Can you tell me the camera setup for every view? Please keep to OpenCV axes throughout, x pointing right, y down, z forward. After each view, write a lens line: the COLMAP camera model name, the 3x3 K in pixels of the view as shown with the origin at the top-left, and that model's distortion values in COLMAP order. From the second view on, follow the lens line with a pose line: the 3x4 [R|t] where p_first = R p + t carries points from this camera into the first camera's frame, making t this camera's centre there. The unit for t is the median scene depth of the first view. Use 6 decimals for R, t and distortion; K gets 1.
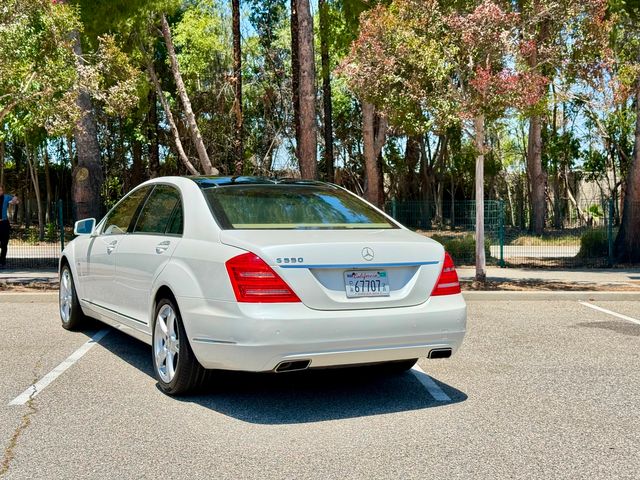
lens RADIAL K [[903.4, 0, 317.0], [0, 903.4, 238.3], [0, 0, 1]] dist [0.131215, 0.000000]
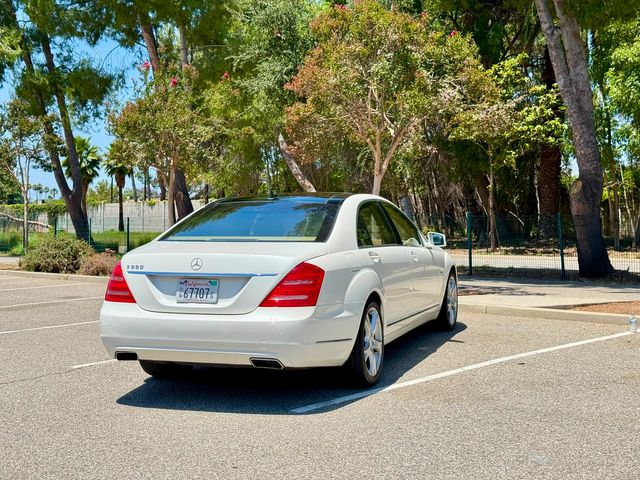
lens RADIAL K [[903.4, 0, 319.0], [0, 903.4, 242.7], [0, 0, 1]] dist [0.131215, 0.000000]
pose [[0.684775, 0.022749, -0.728399, 0.751835], [-0.004242, 0.999620, 0.027232, -0.030877], [0.728742, -0.015557, 0.684612, 0.274631]]
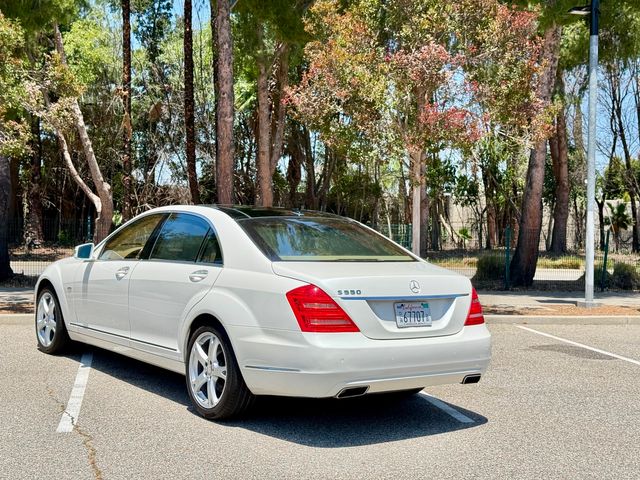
lens RADIAL K [[903.4, 0, 323.4], [0, 903.4, 238.9], [0, 0, 1]] dist [0.131215, 0.000000]
pose [[0.986830, 0.019030, 0.160638, -0.175421], [-0.016320, 0.999702, -0.018176, -0.014216], [-0.160936, 0.015315, 0.986846, -0.035965]]
